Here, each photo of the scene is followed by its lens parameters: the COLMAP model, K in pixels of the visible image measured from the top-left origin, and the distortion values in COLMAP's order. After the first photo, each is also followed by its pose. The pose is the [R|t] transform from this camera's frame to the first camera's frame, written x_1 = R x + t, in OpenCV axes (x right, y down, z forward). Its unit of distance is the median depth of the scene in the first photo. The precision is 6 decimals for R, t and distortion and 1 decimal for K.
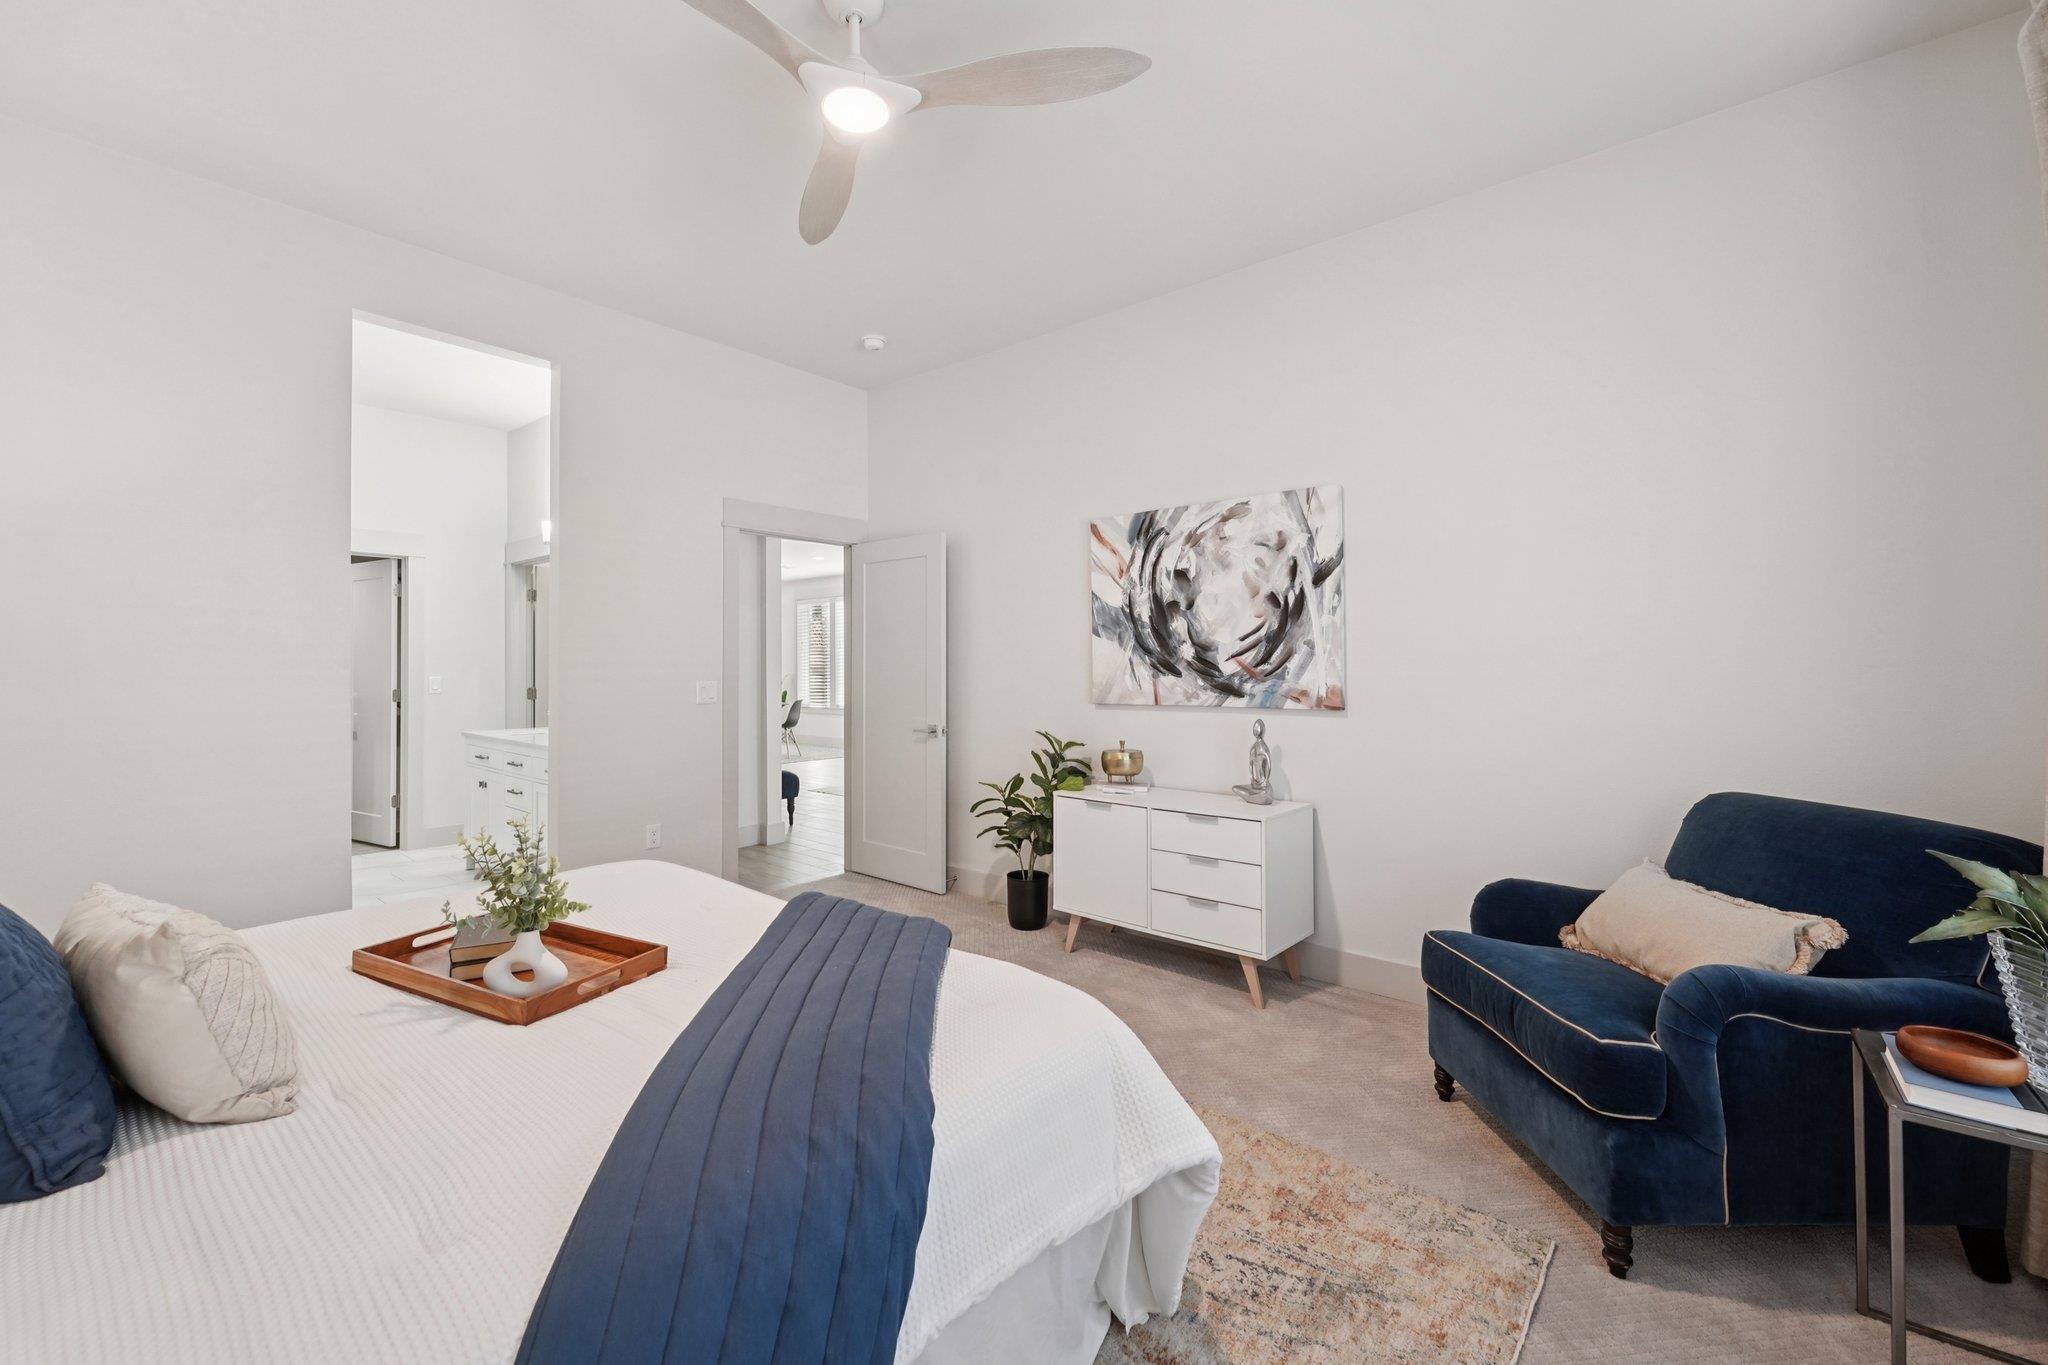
lens RADIAL K [[829.4, 0, 1022.6], [0, 829.4, 661.3], [0, 0, 1]] dist [0.000444, -0.000088]
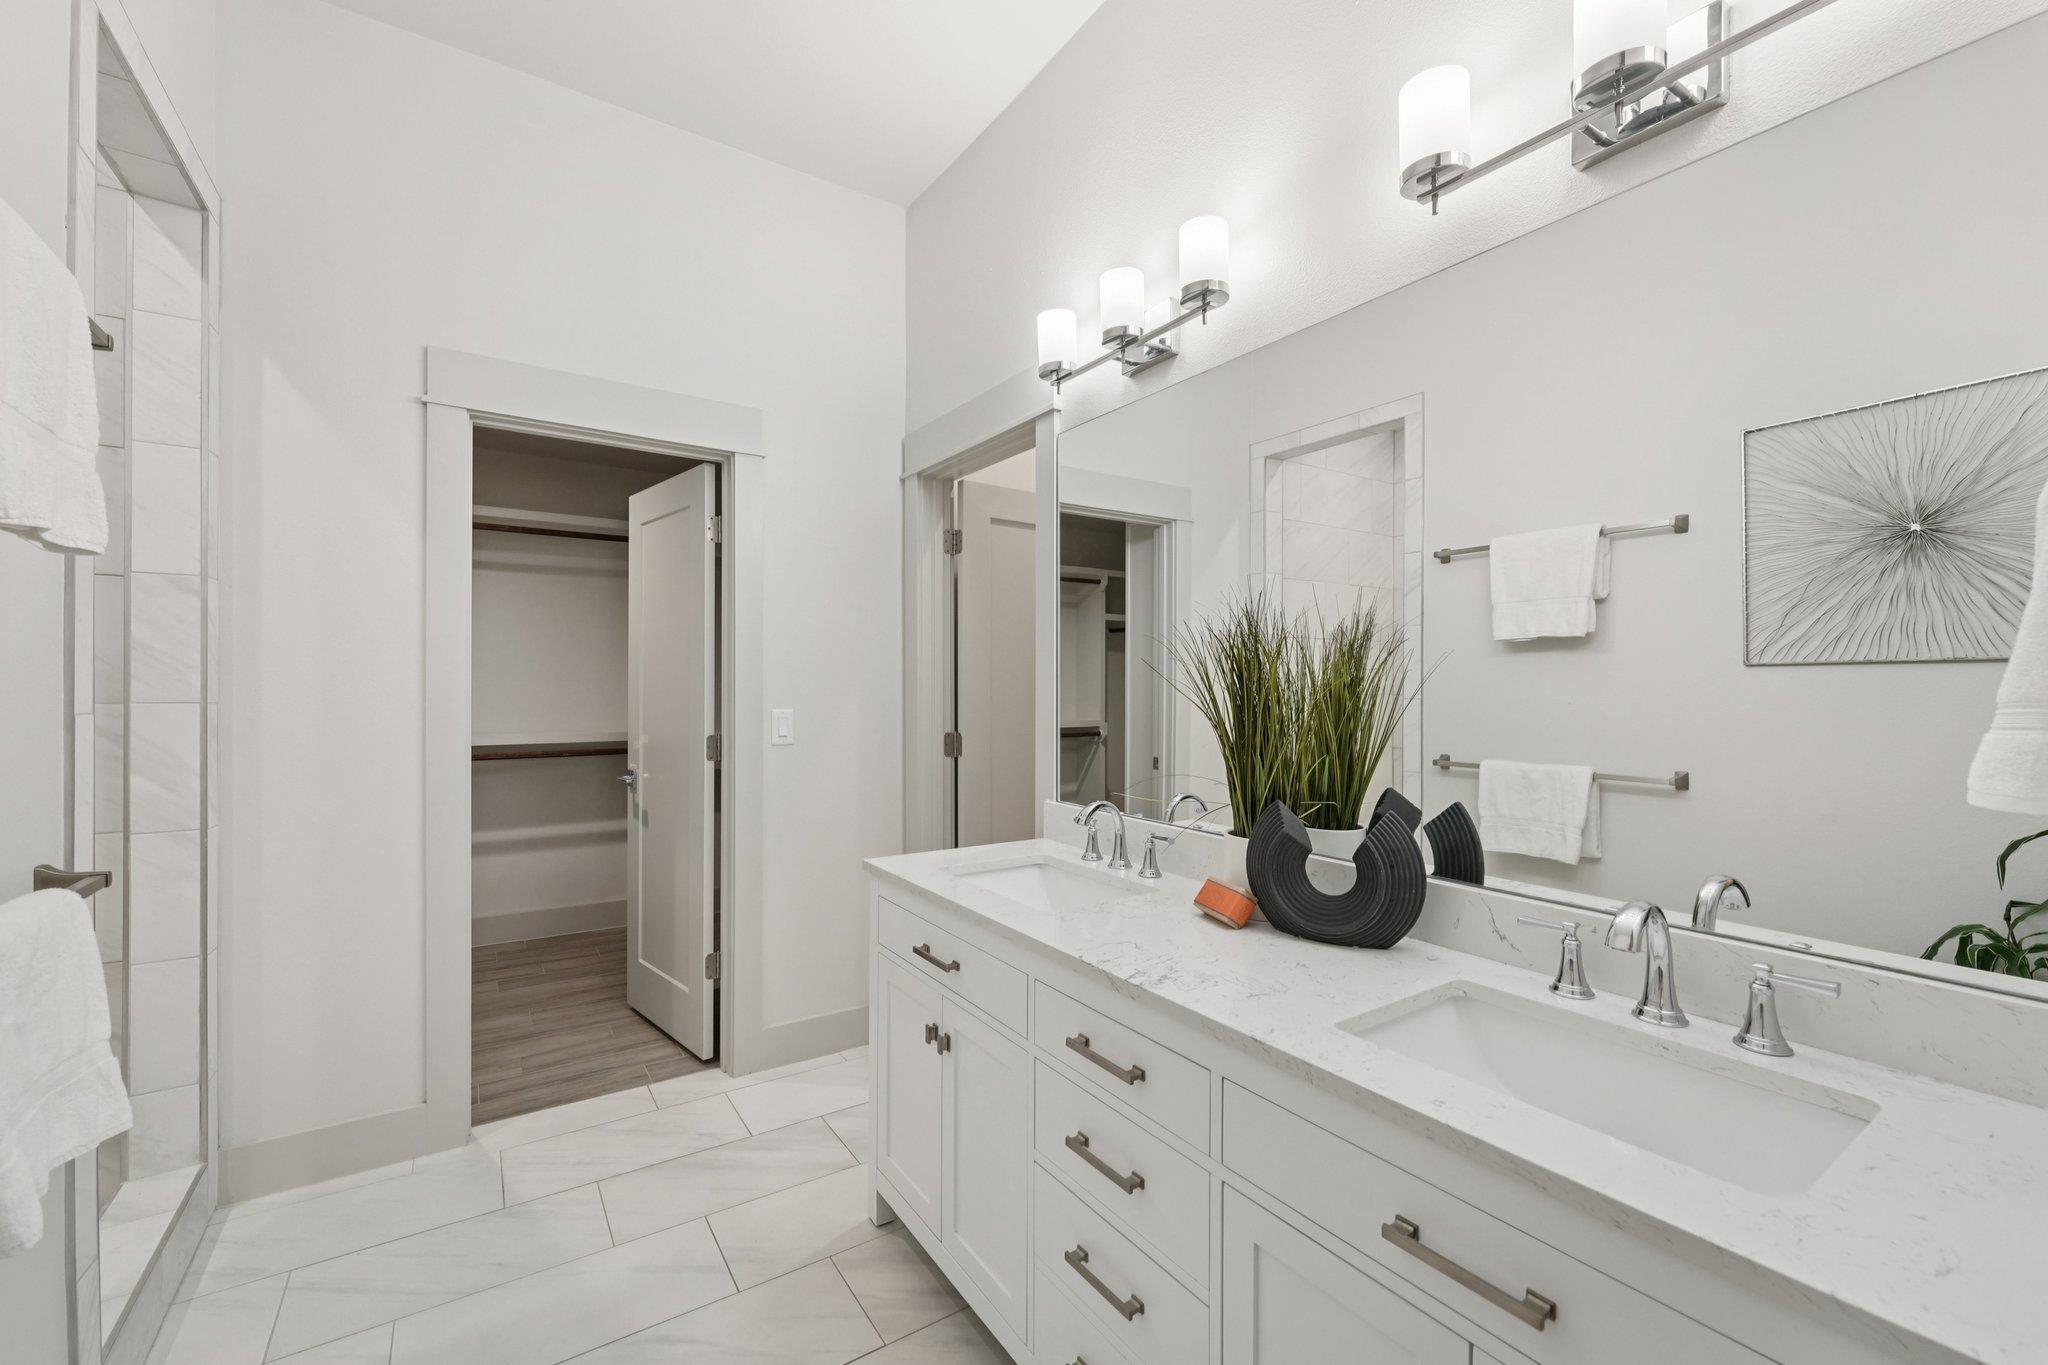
lens RADIAL K [[829.4, 0, 1015.1], [0, 829.4, 674.3], [0, 0, 1]] dist [0.000444, -0.000088]
pose [[0.961017, -0.002090, -0.276481, -0.451456], [0.002456, 0.999997, 0.000979, -0.002558], [0.276478, -0.001620, 0.961019, 0.582935]]
